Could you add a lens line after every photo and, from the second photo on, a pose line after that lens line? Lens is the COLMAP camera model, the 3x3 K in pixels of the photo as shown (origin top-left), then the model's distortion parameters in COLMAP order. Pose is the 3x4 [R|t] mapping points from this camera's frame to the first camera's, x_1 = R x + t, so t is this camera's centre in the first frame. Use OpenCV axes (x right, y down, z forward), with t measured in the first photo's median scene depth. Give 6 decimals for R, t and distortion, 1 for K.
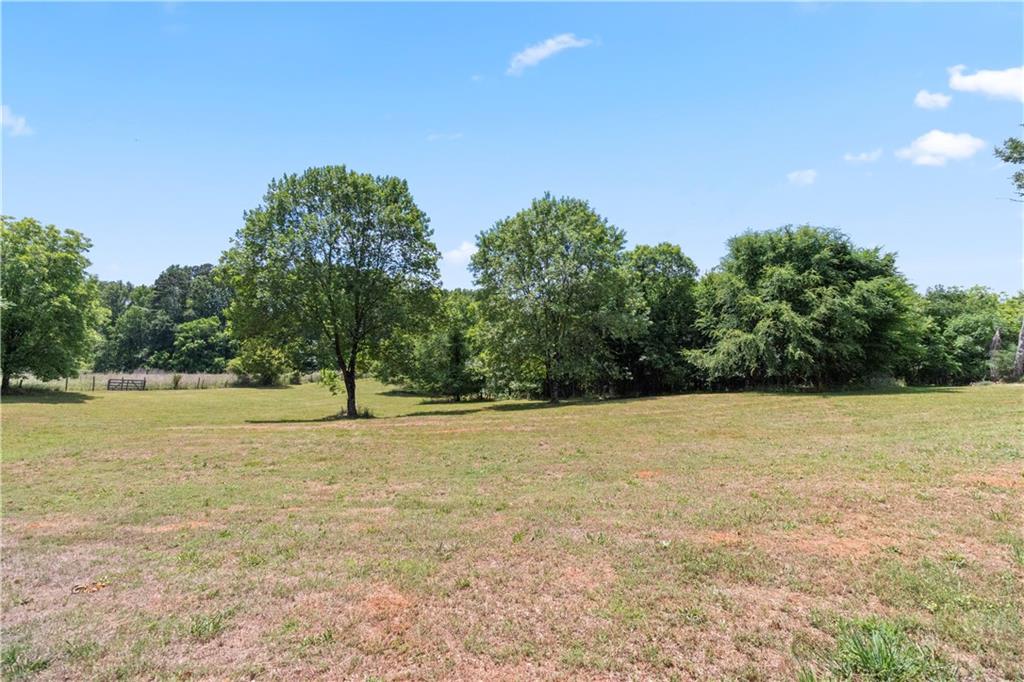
lens RADIAL K [[475.1, 0, 508.5], [0, 475.1, 361.1], [0, 0, 1]] dist [0.002854, 0.000097]
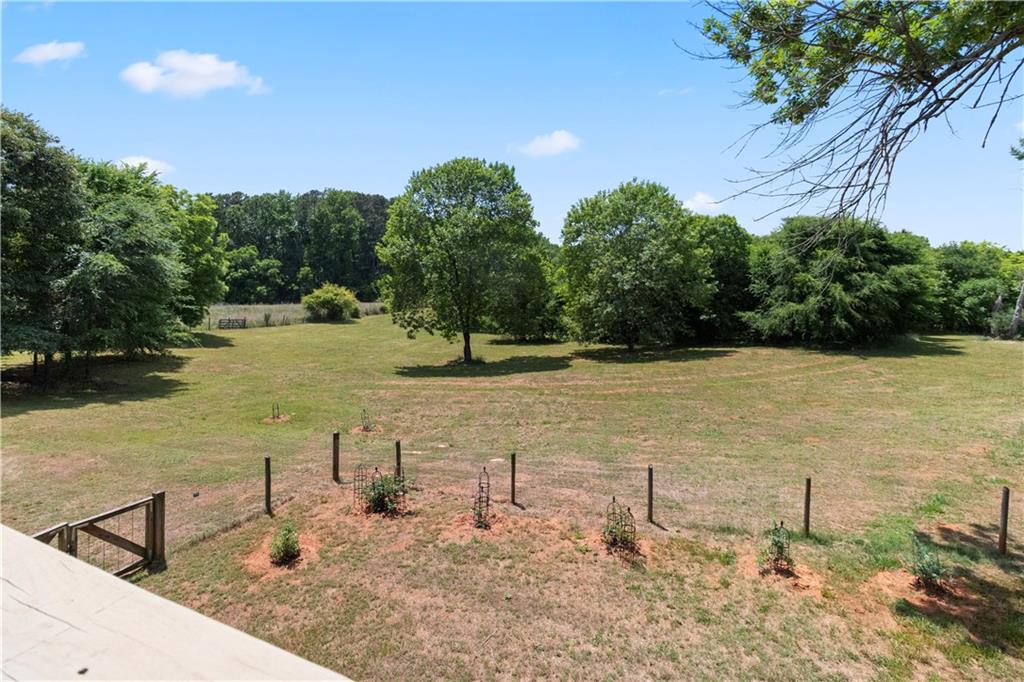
lens RADIAL K [[469.8, 0, 511.8], [0, 469.8, 325.6], [0, 0, 1]] dist [-0.002098, -0.000293]
pose [[0.999933, 0.008075, -0.008267, -0.208325], [-0.007303, 0.995962, 0.089478, -0.089083], [0.008956, -0.089412, 0.995954, -0.208874]]
